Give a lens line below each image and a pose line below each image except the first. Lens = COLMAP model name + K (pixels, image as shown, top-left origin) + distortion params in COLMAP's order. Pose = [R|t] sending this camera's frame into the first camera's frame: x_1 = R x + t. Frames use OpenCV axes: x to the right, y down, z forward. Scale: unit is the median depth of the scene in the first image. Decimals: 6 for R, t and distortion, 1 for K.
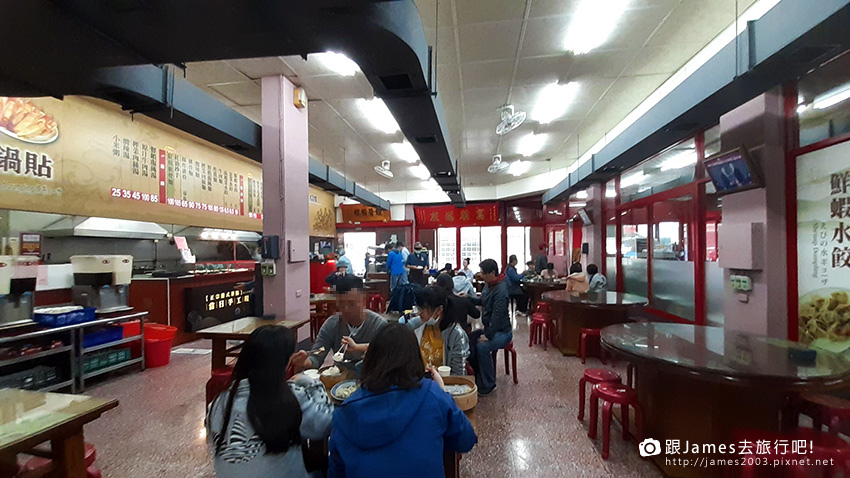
lens RADIAL K [[332.8, 0, 426.3], [0, 332.8, 248.2], [0, 0, 1]] dist [0.022854, -0.017023]
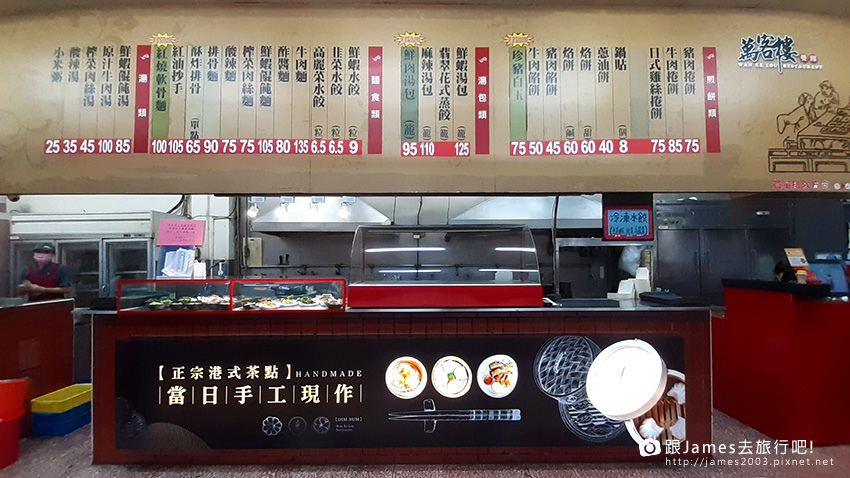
lens RADIAL K [[332.8, 0, 426.3], [0, 332.8, 248.2], [0, 0, 1]] dist [0.022854, -0.017023]
pose [[0.156418, -0.013785, -0.987595, -0.314737], [0.009840, 0.999875, -0.012398, 0.020068], [0.987642, -0.007779, 0.156534, 1.743545]]
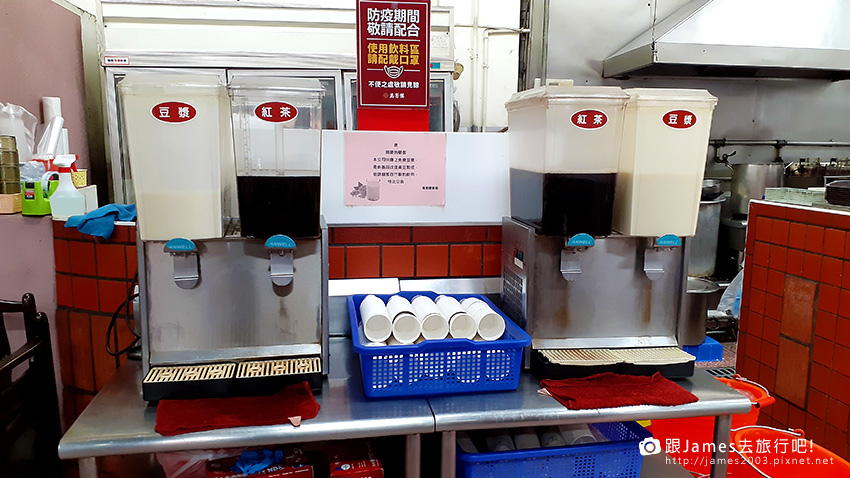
lens RADIAL K [[680.8, 0, 425.0], [0, 680.8, 239.0], [0, 0, 1]] dist [0.083018, -0.000459]
pose [[0.314692, 0.154923, -0.936466, -0.555298], [-0.006532, 0.986921, 0.161075, 0.042892], [0.949171, -0.044572, 0.311588, 0.722791]]
